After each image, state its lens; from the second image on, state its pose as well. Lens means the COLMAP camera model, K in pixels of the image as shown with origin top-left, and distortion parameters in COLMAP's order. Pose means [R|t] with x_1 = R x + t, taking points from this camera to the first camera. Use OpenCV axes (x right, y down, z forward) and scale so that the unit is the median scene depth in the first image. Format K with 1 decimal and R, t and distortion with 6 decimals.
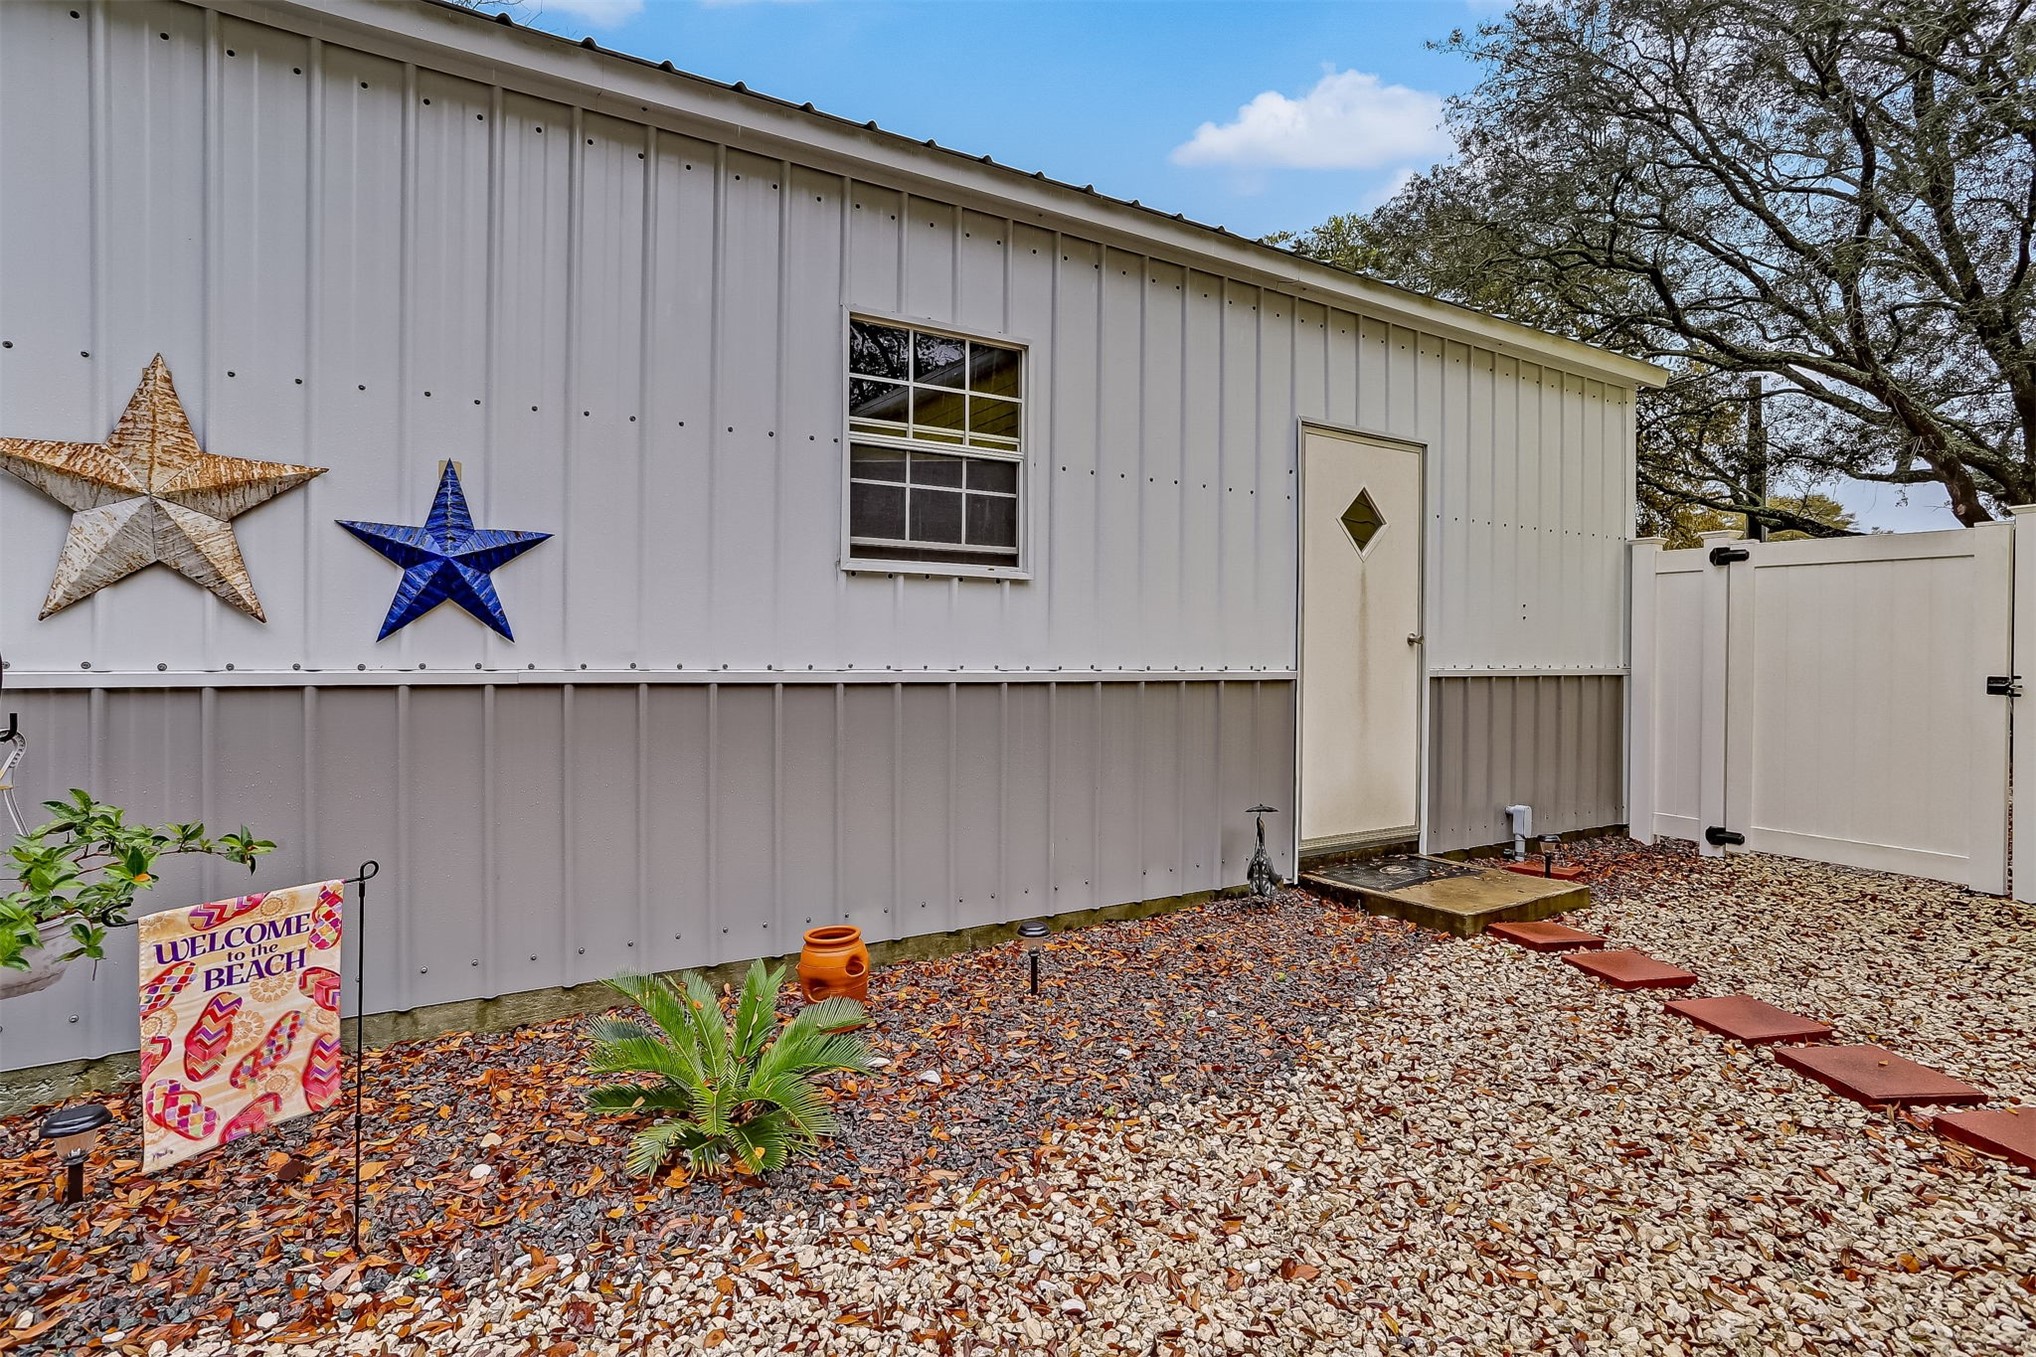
lens RADIAL K [[1024.6, 0, 1007.0], [0, 1024.6, 651.8], [0, 0, 1]] dist [-0.051133, 0.031013]
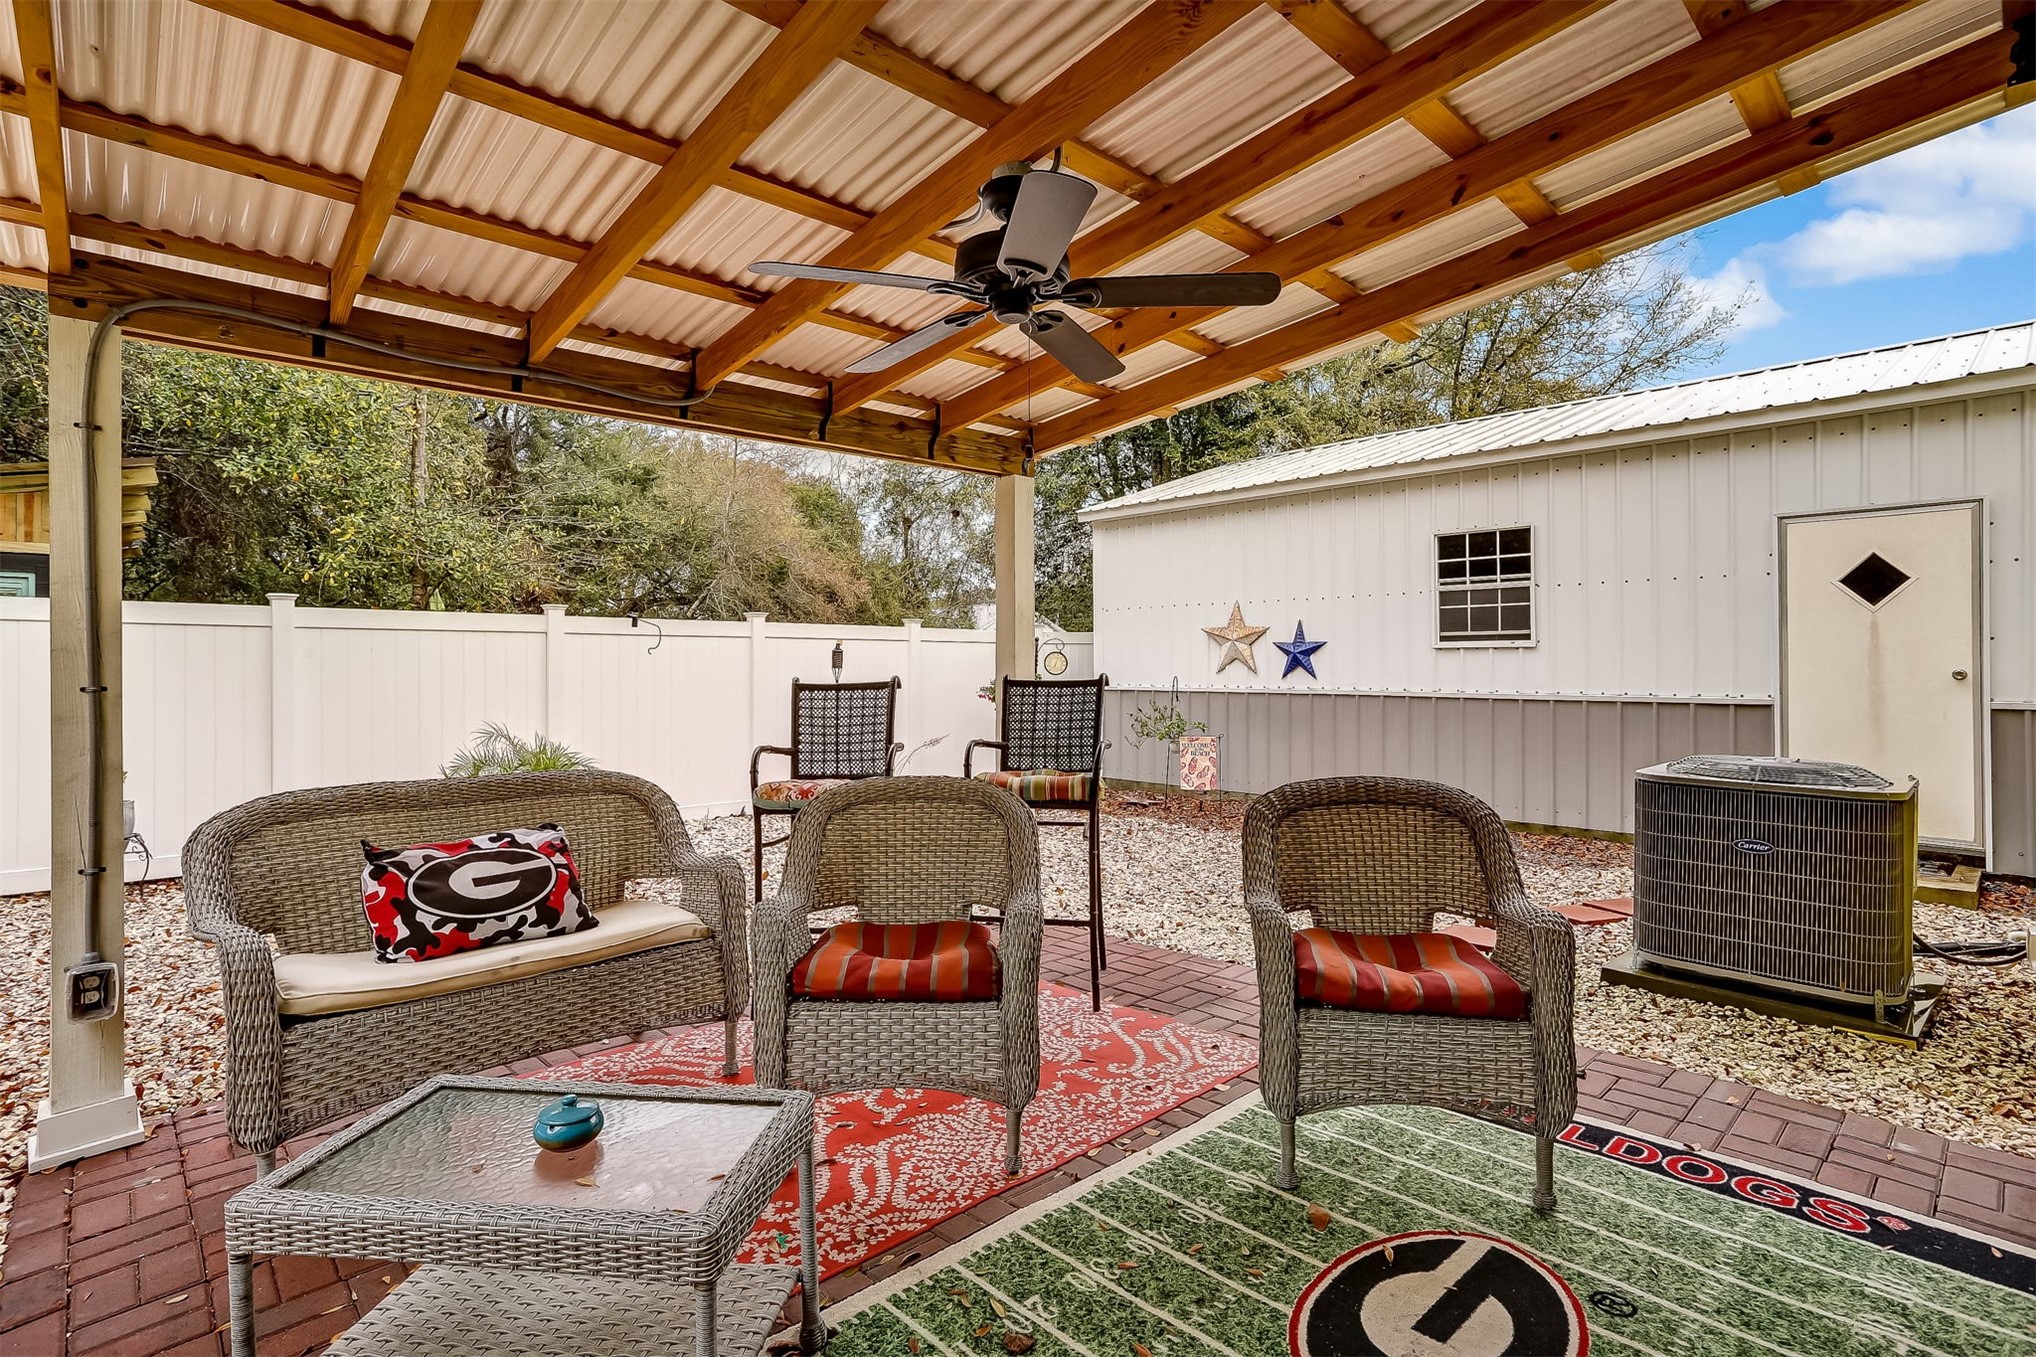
lens RADIAL K [[1043.9, 0, 1018.0], [0, 1043.9, 678.5], [0, 0, 1]] dist [0.017392, 0.000141]
pose [[0.200055, 0.008214, -0.979750, 1.924486], [0.008225, 0.999916, 0.010063, -0.040518], [0.979750, -0.010072, 0.199971, -0.388725]]
